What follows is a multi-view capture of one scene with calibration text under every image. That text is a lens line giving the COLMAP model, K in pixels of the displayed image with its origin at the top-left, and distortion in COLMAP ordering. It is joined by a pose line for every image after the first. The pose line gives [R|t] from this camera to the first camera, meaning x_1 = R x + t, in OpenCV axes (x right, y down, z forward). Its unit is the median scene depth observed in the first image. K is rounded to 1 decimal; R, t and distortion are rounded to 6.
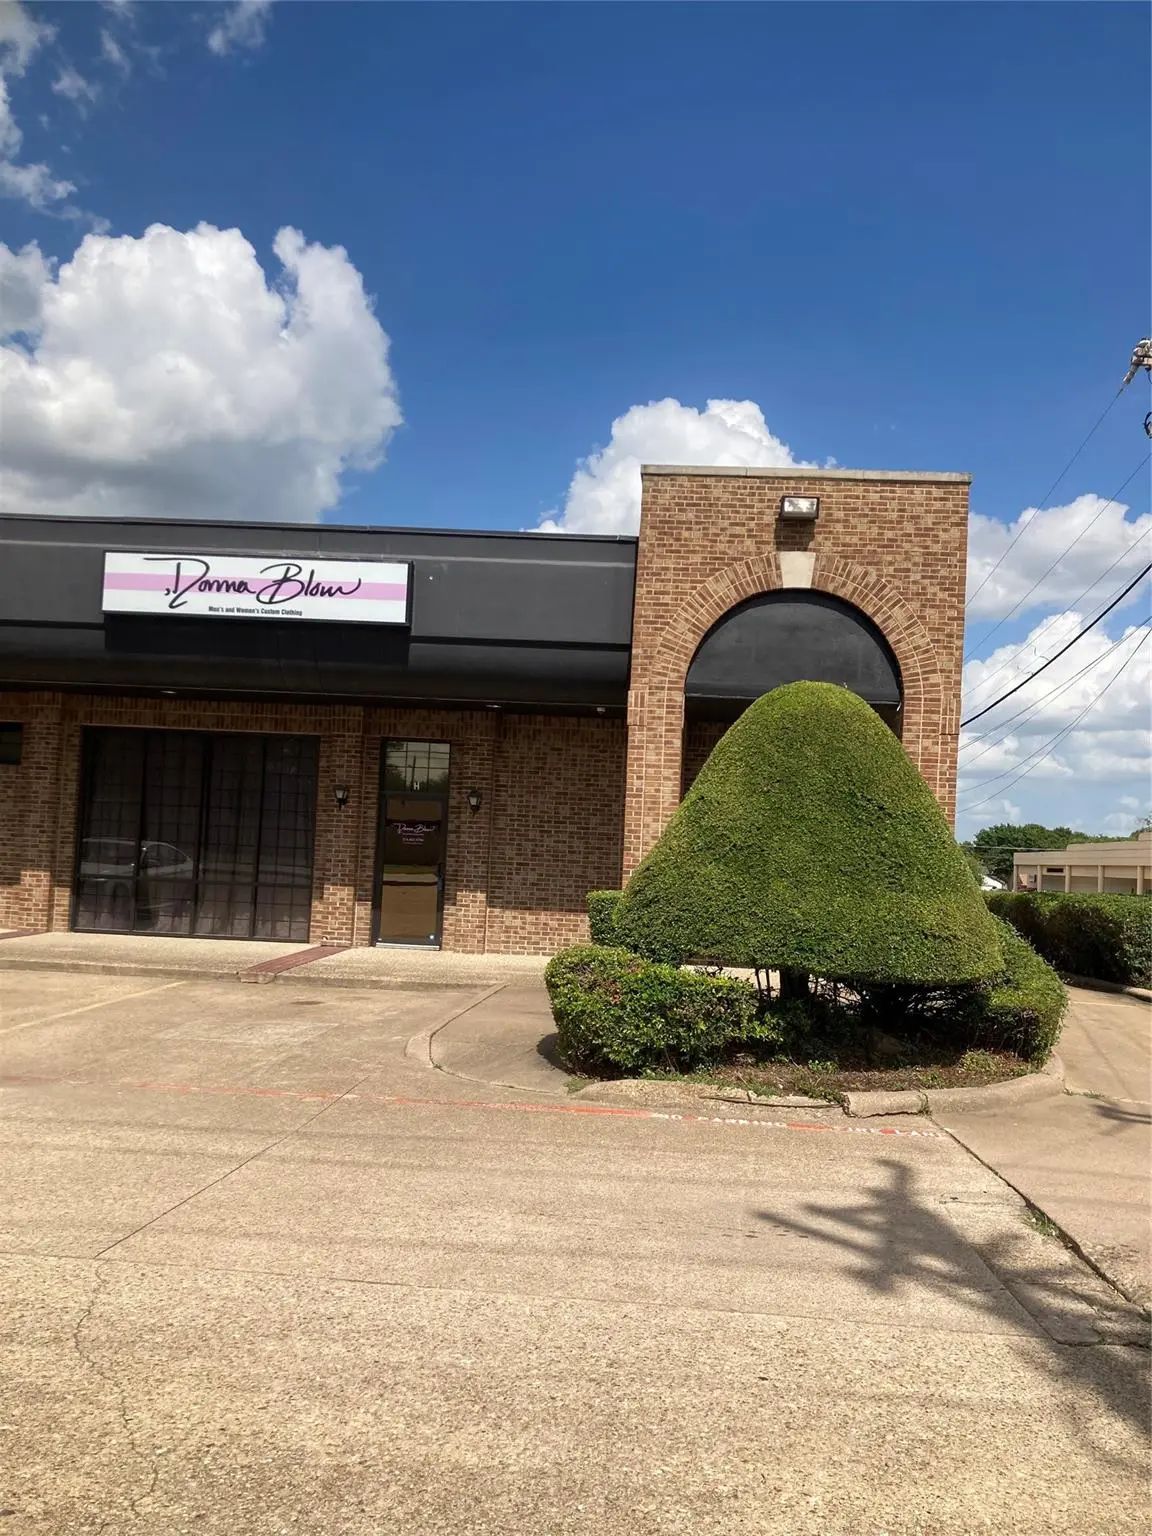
lens RADIAL K [[1250.1, 0, 576.7], [0, 1250.1, 769.0], [0, 0, 1]] dist [-0.009440, 0.001147]
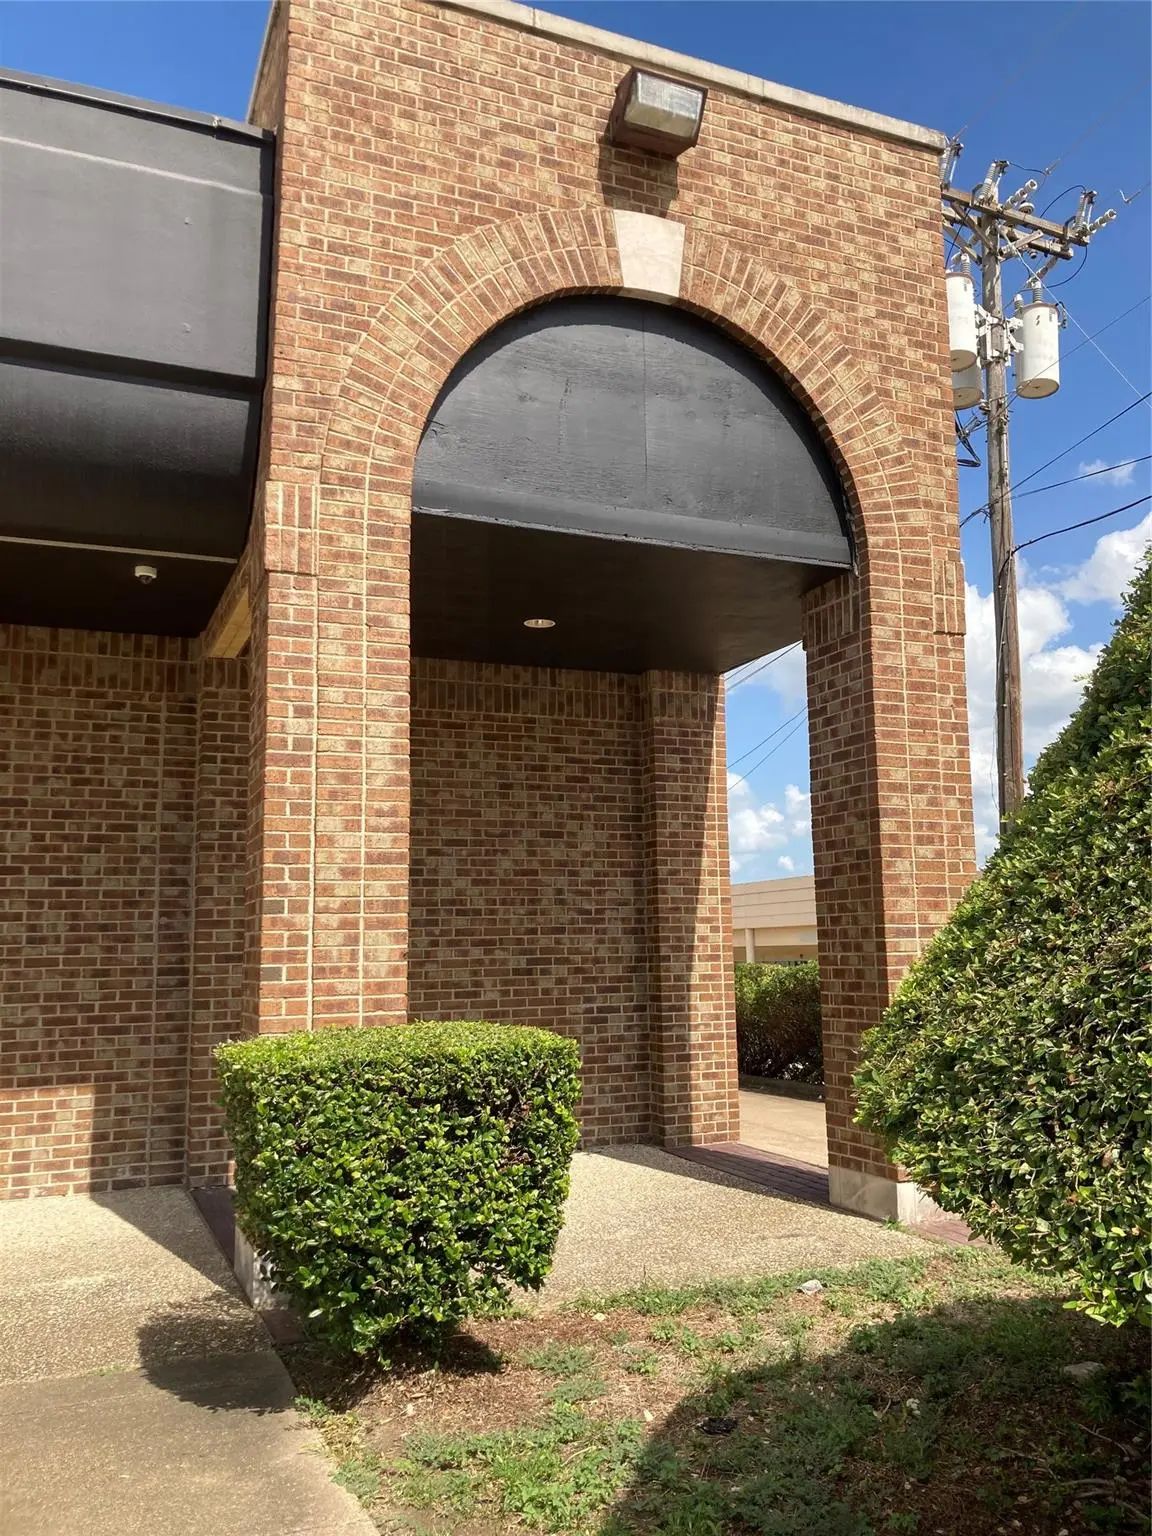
lens RADIAL K [[1250.1, 0, 578.4], [0, 1250.1, 745.0], [0, 0, 1]] dist [-0.009440, 0.001147]
pose [[0.878334, 0.015342, 0.477802, -0.053983], [0.030341, 0.995681, -0.087746, 0.051593], [-0.477084, 0.091567, 0.874074, 0.641656]]
